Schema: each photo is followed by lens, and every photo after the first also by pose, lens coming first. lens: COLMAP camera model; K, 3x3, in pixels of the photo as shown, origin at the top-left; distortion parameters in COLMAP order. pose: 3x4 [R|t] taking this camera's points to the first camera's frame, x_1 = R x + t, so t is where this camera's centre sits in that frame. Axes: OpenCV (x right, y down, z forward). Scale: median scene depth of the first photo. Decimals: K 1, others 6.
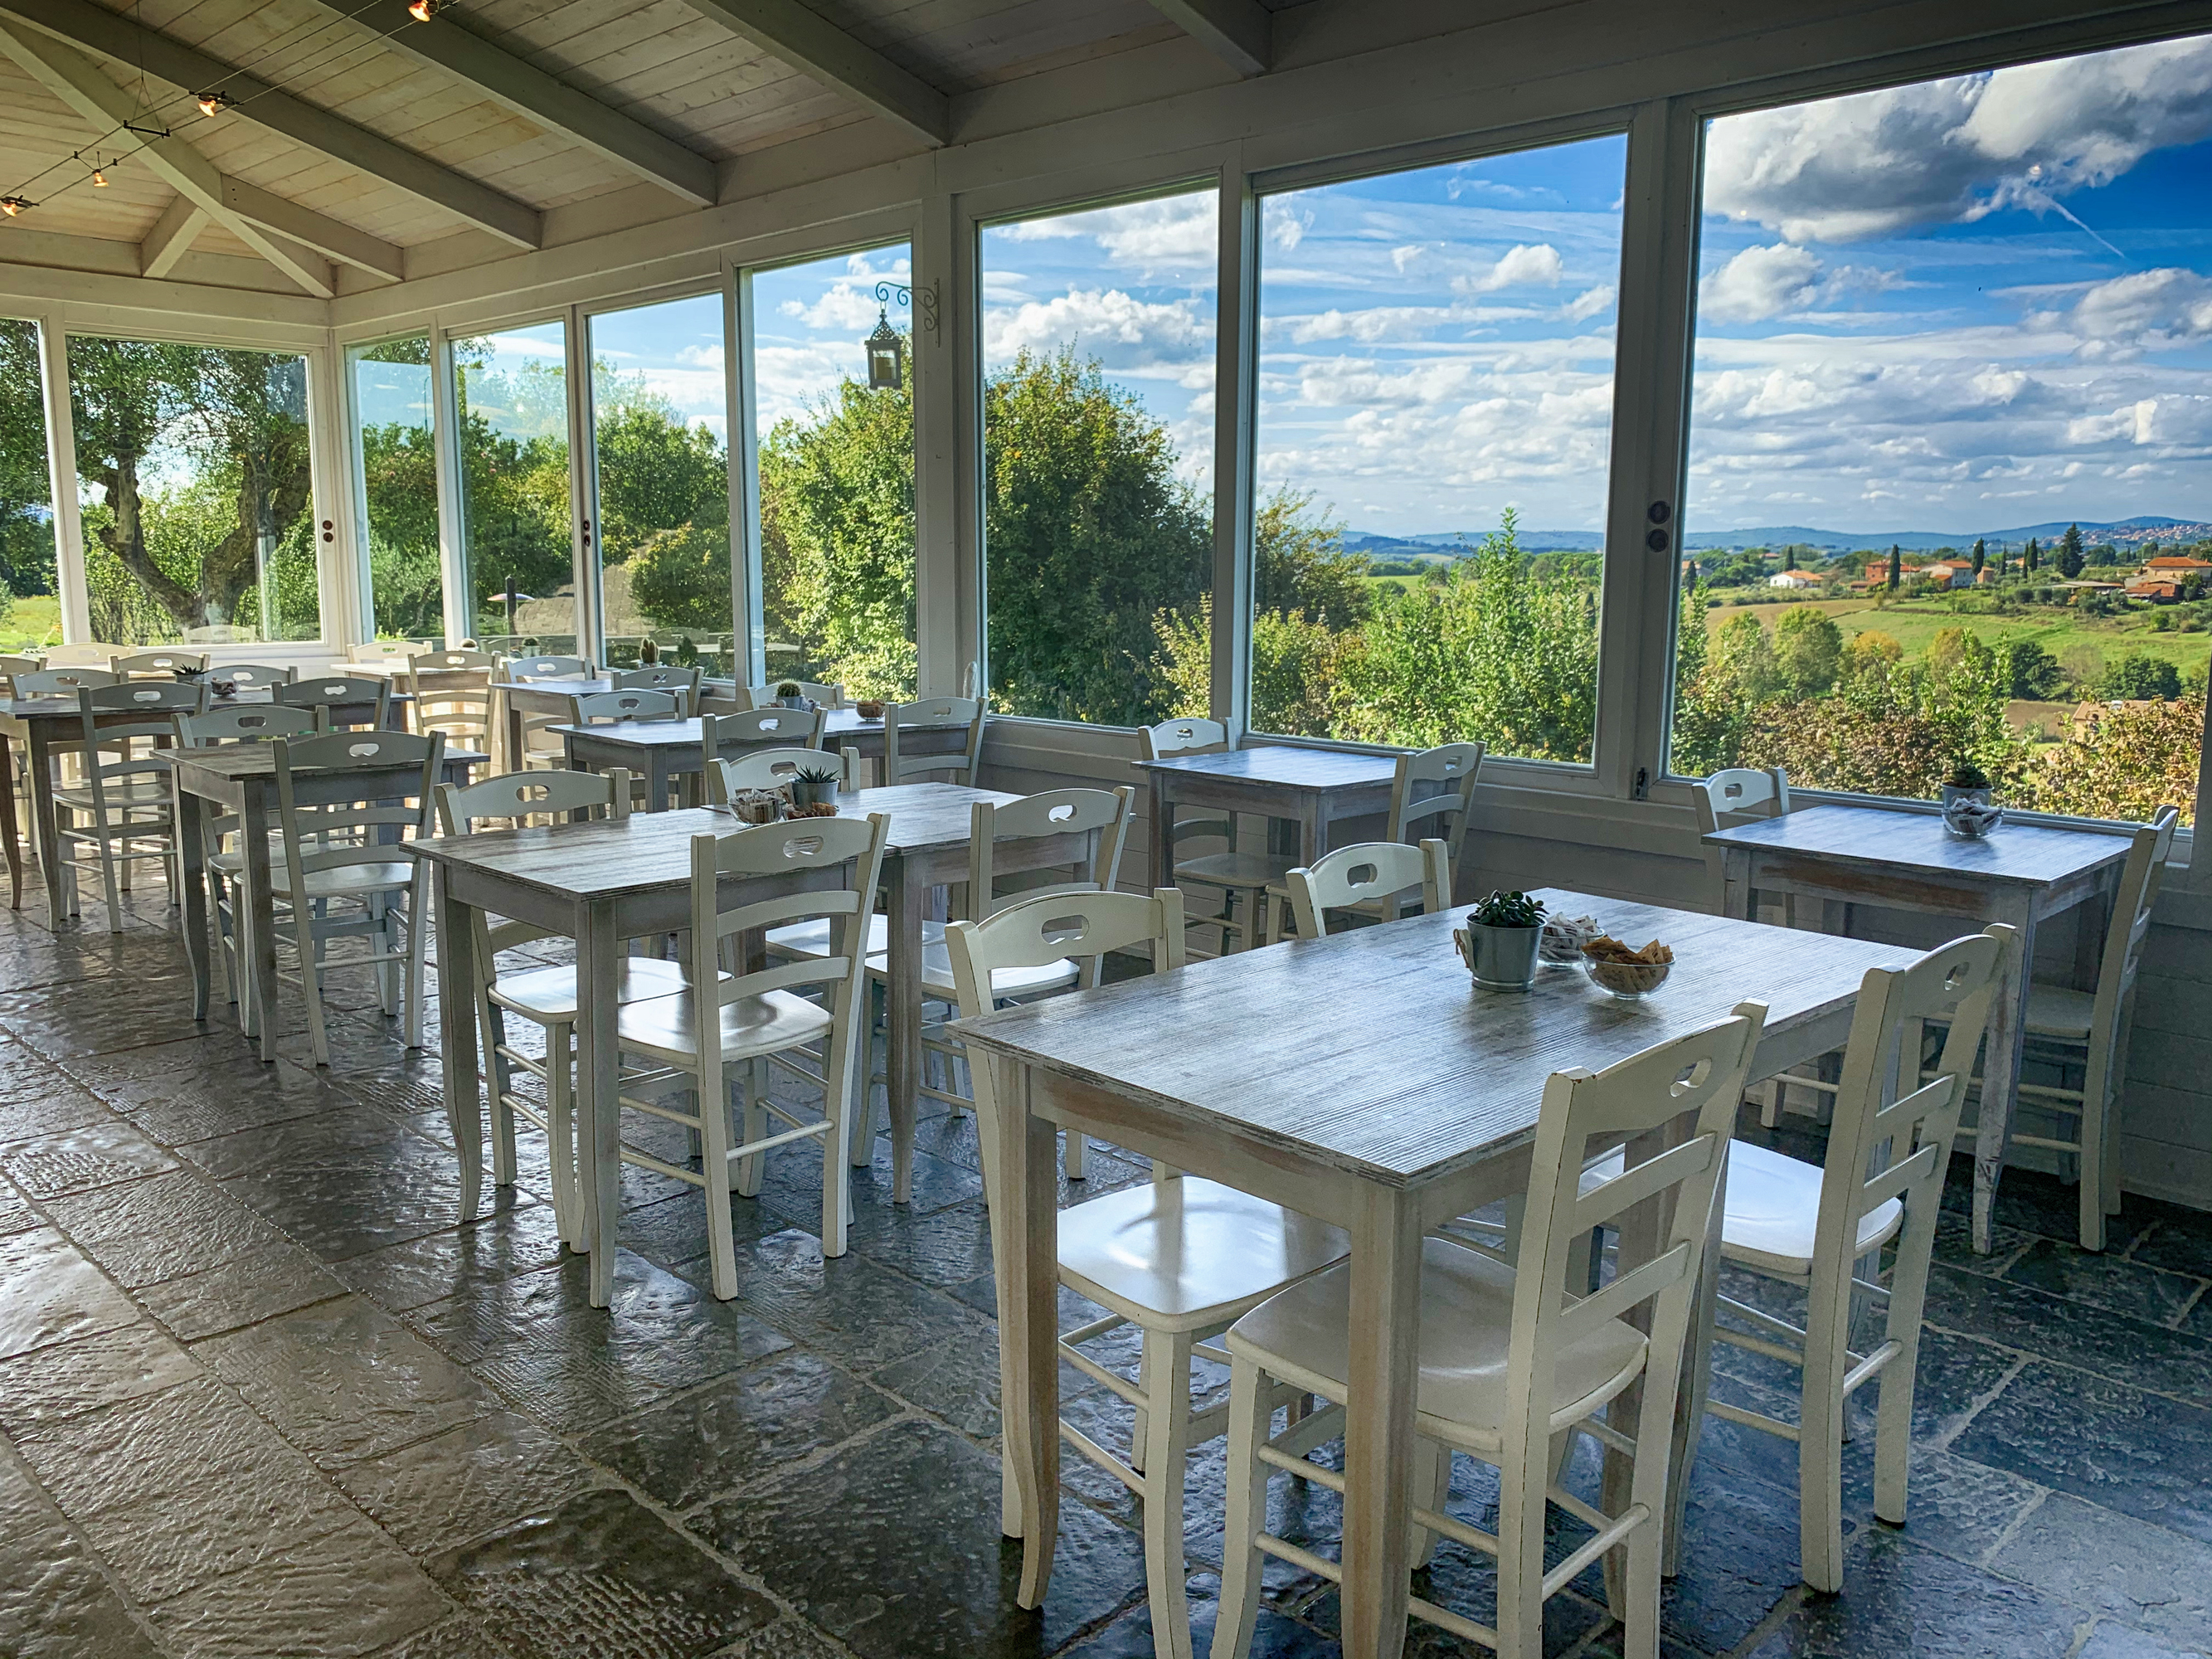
lens RADIAL K [[1677.9, 0, 1094.9], [0, 1677.9, 832.9], [0, 0, 1]] dist [0.035293, -0.067801]
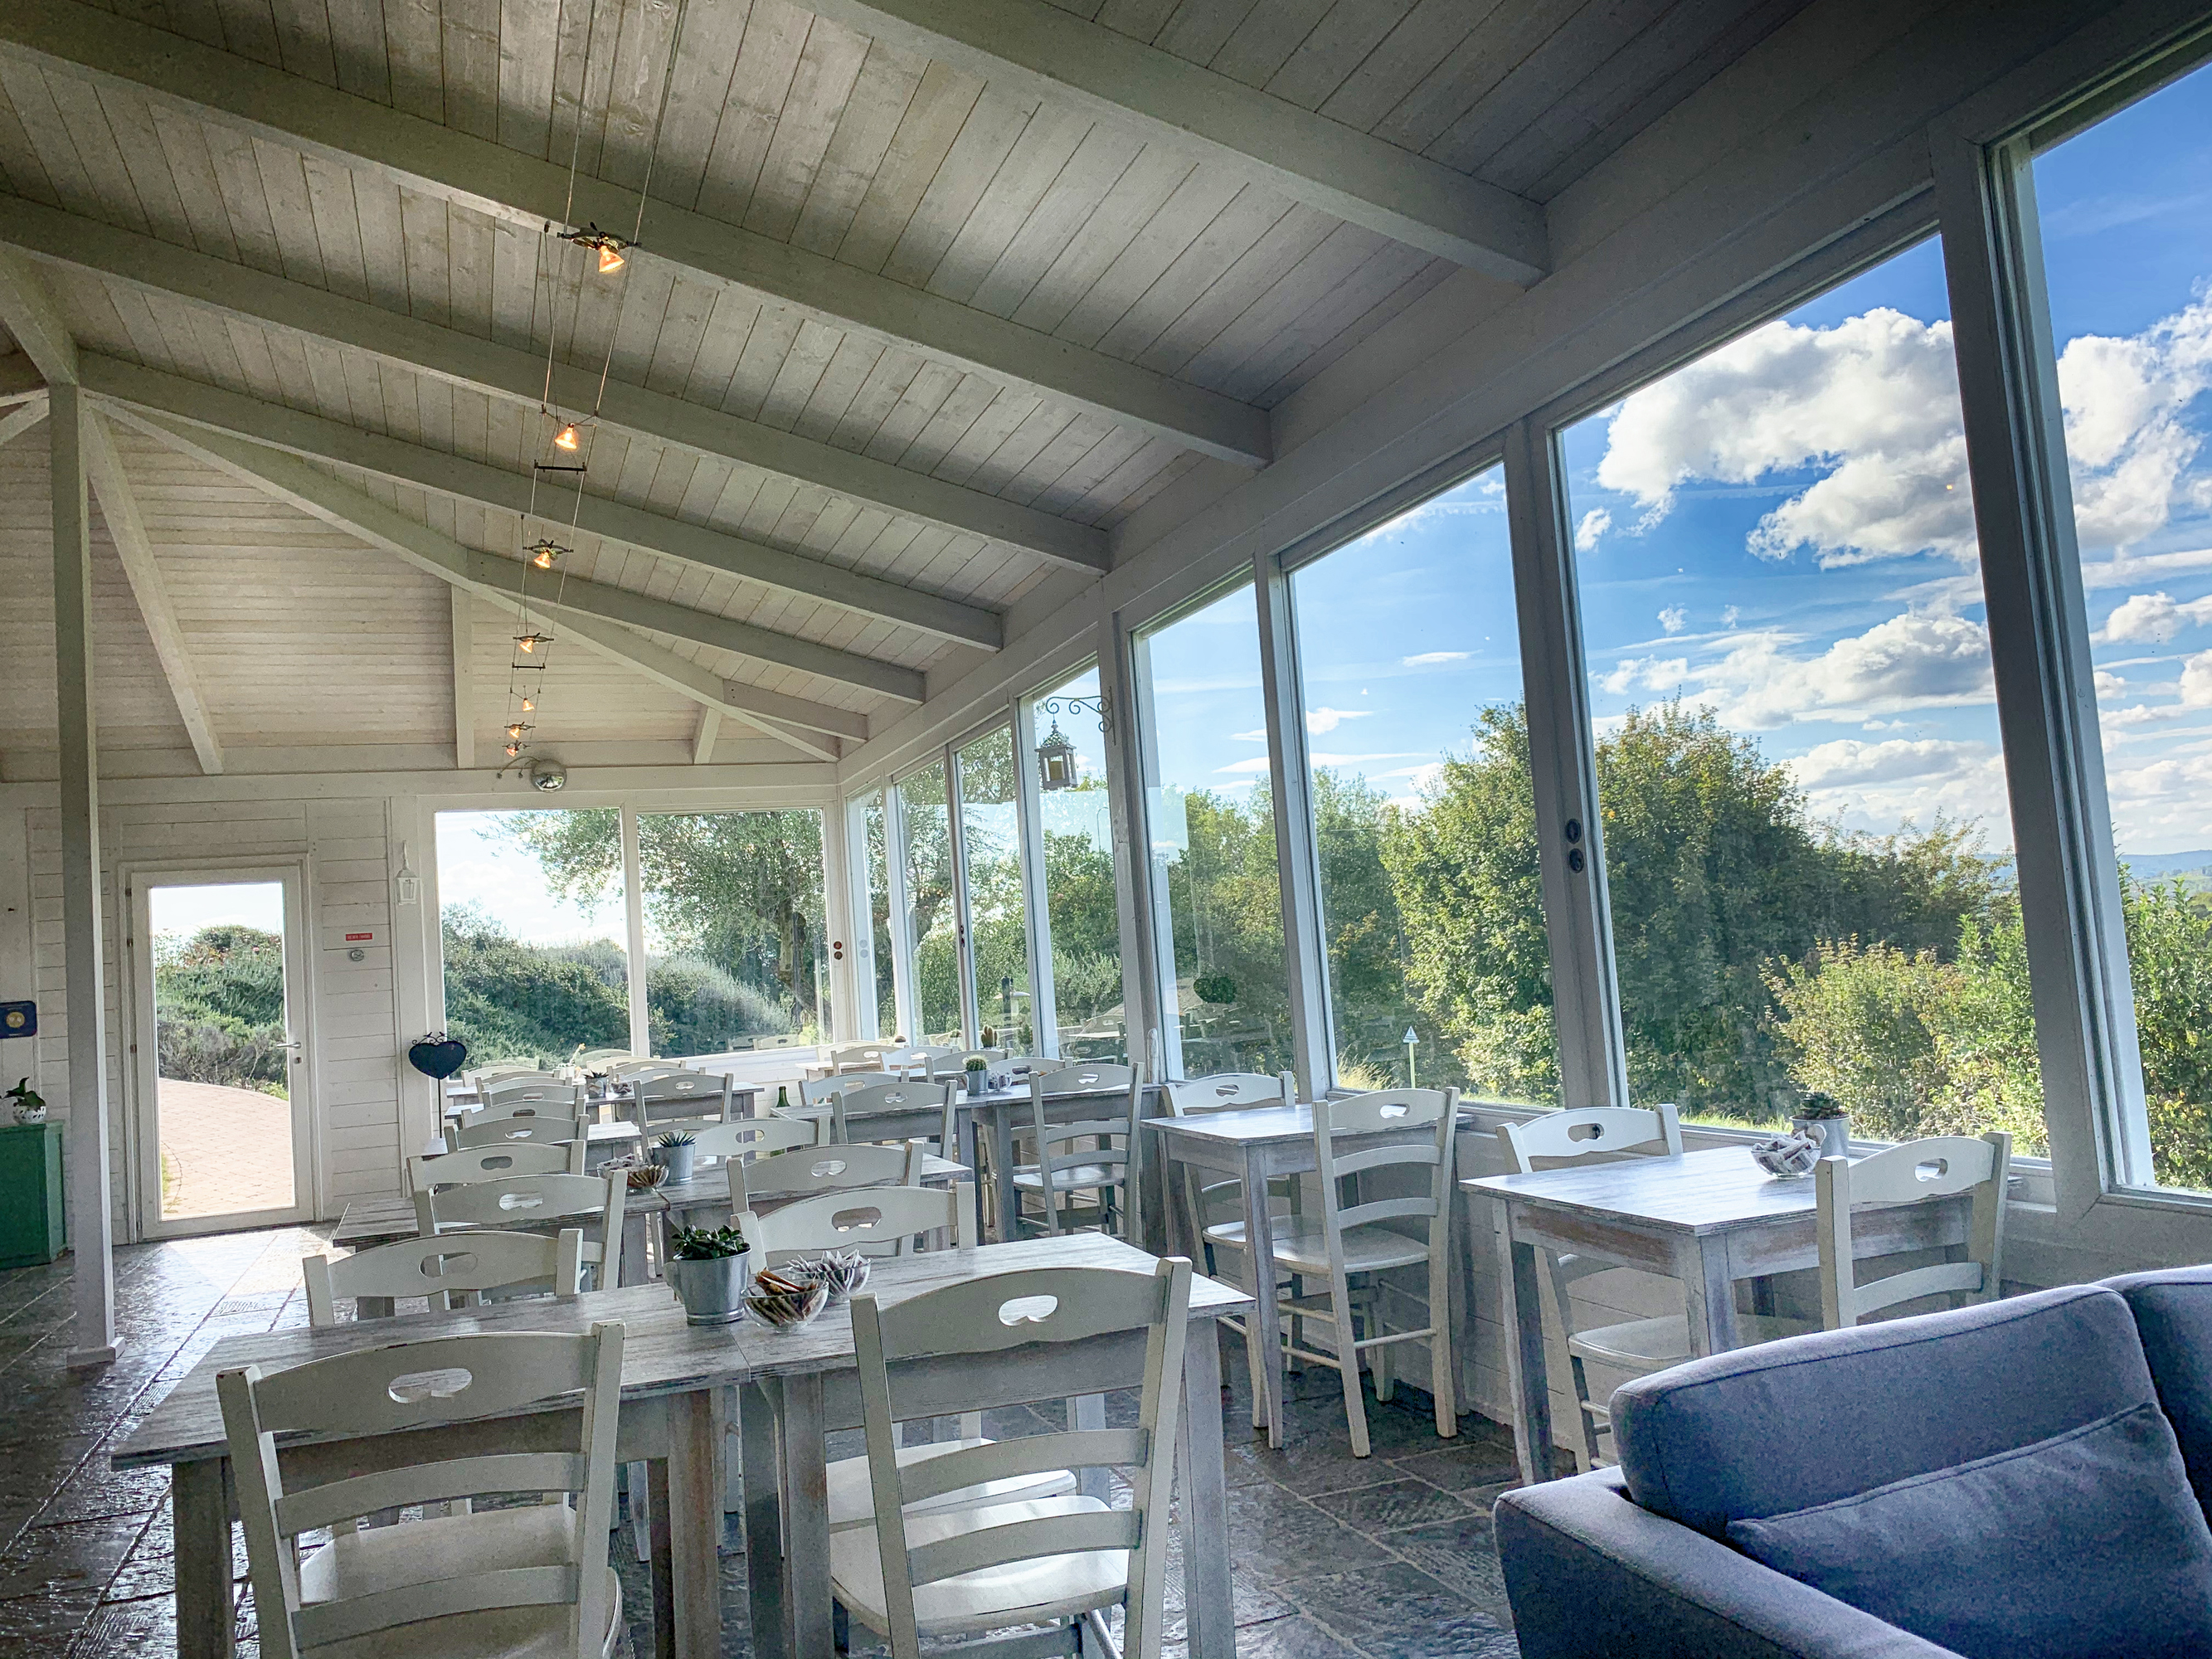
lens RADIAL K [[1677.9, 0, 1094.1], [0, 1677.9, 816.9], [0, 0, 1]] dist [0.035293, -0.067801]
pose [[0.894136, -0.111300, -0.433744, 0.248038], [0.006846, 0.971903, -0.235280, 0.009340], [0.447744, 0.207403, 0.869776, 0.037608]]
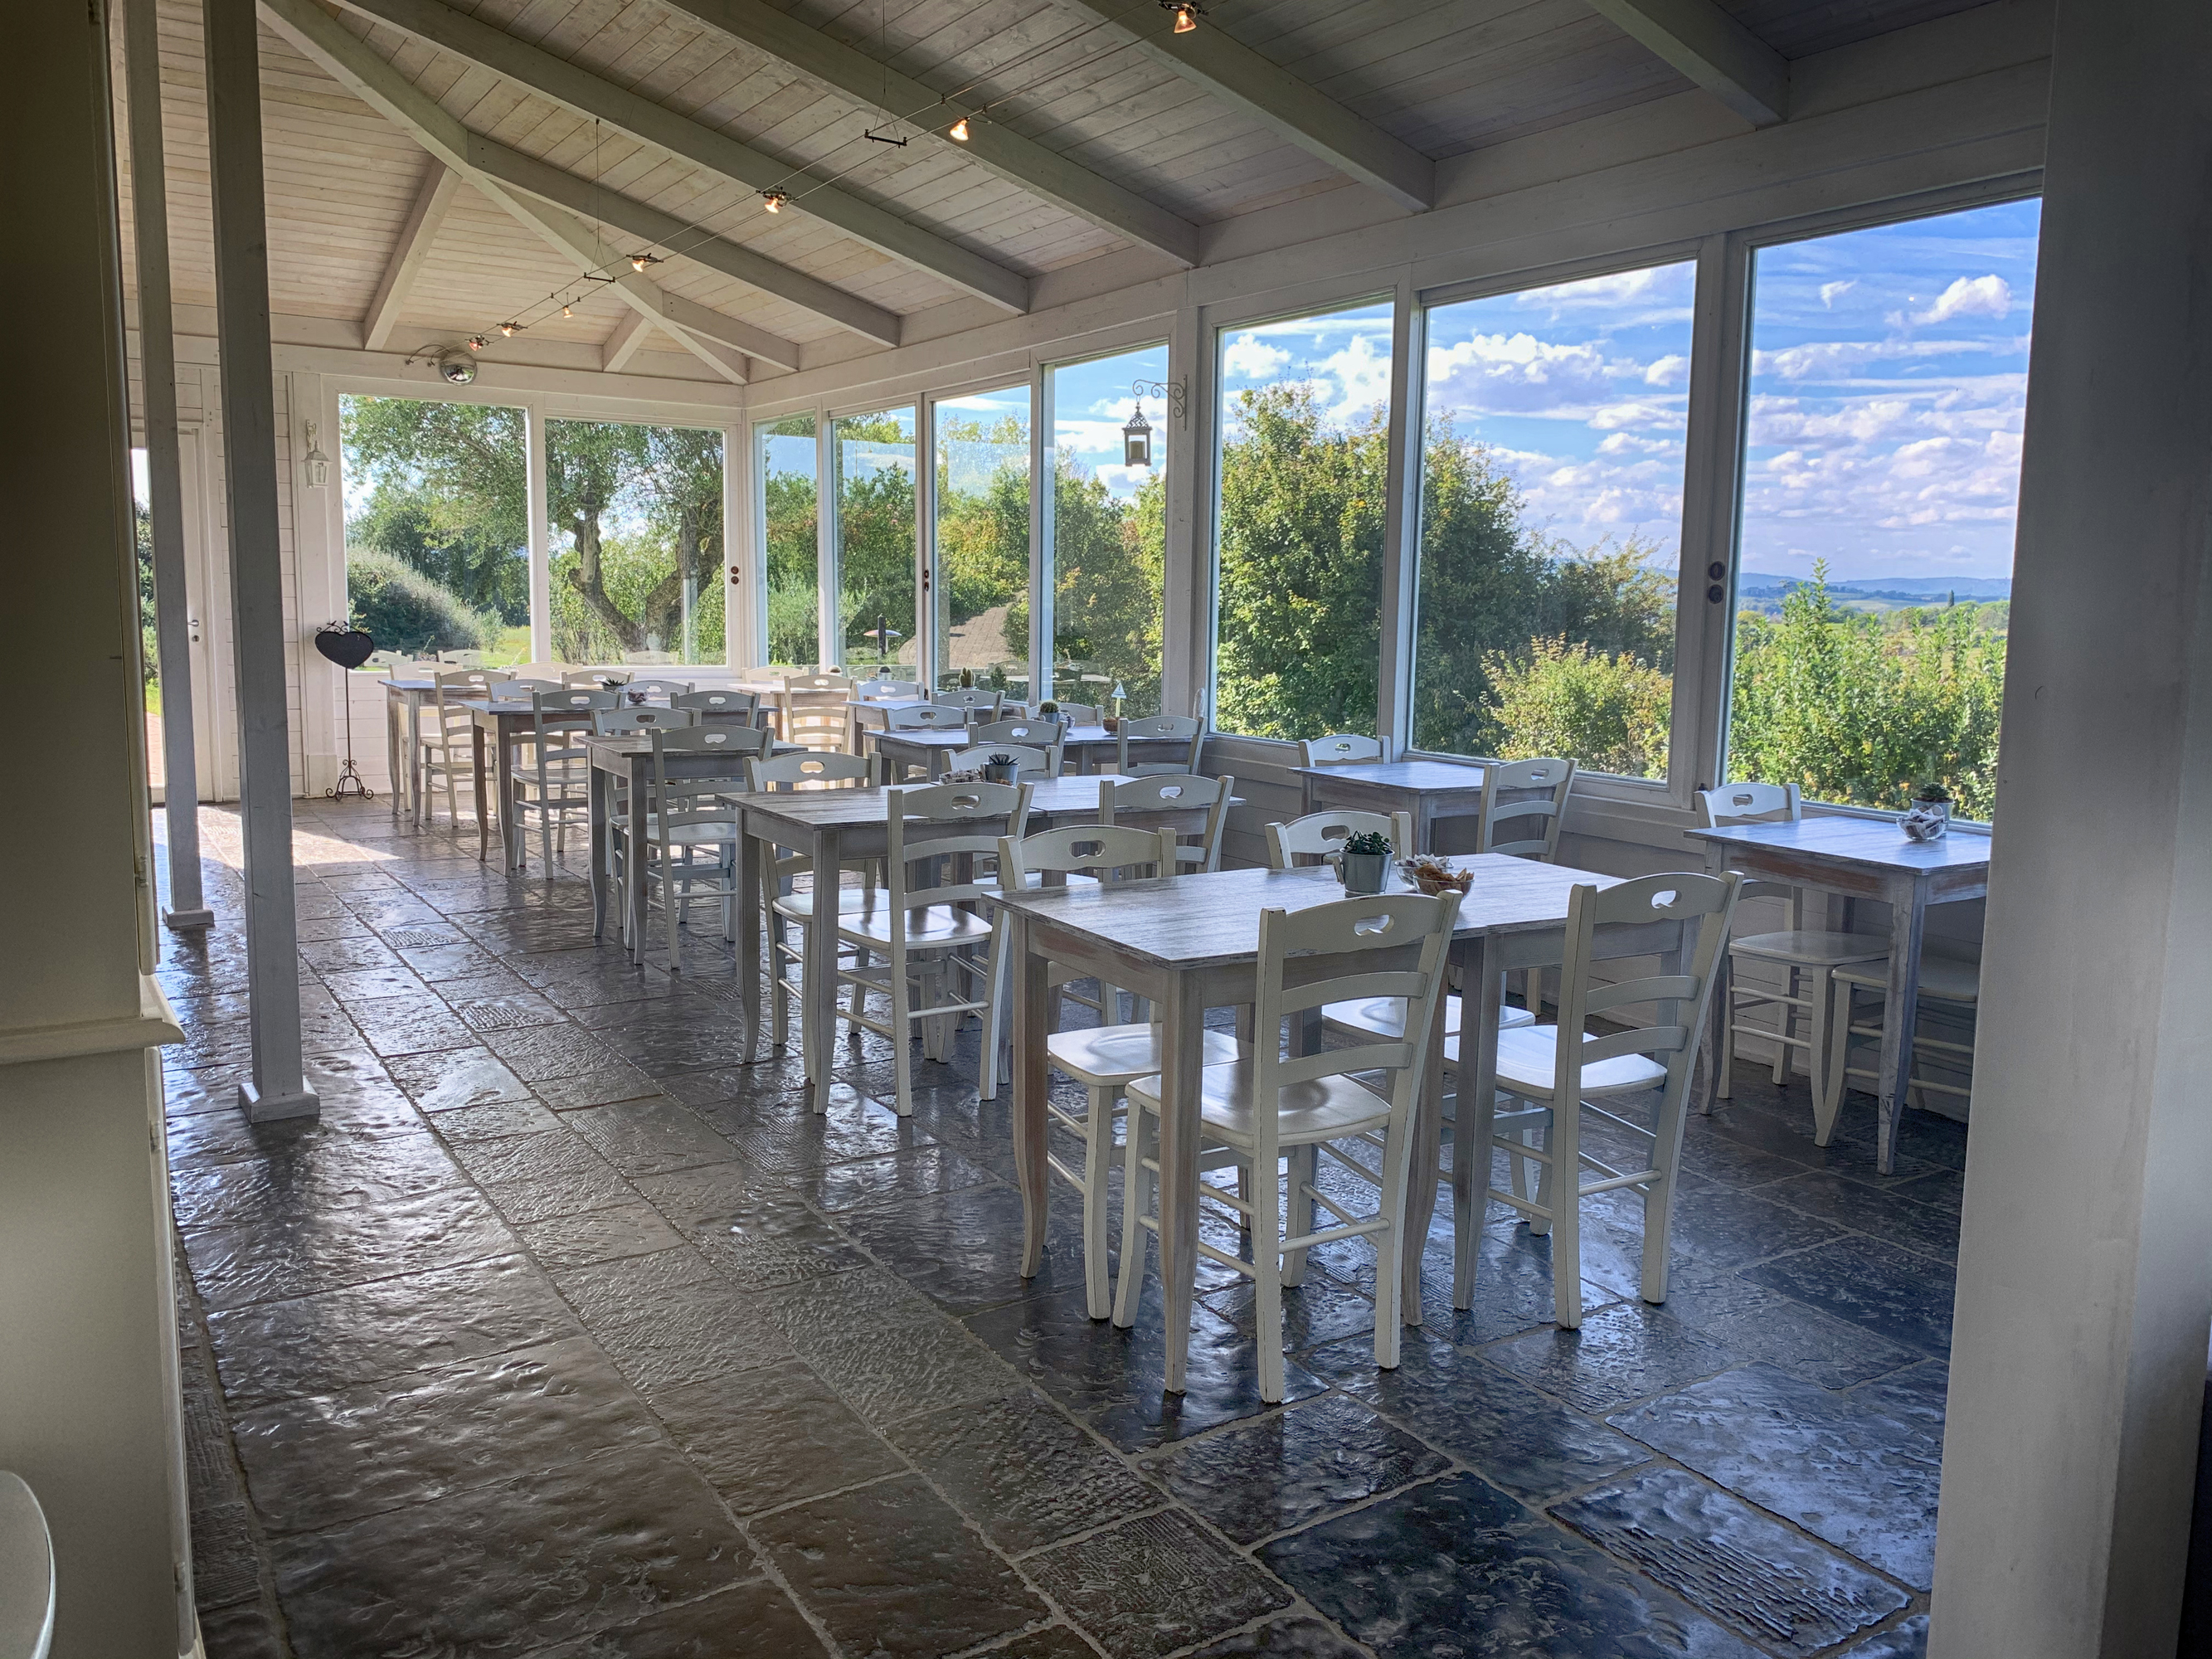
lens RADIAL K [[1677.9, 0, 1110.6], [0, 1677.9, 827.4], [0, 0, 1]] dist [0.035293, -0.067801]
pose [[0.974734, 0.039499, -0.219849, 0.091243], [-0.045611, 0.998699, -0.022795, 0.019626], [0.218663, 0.032247, 0.975268, -0.128515]]
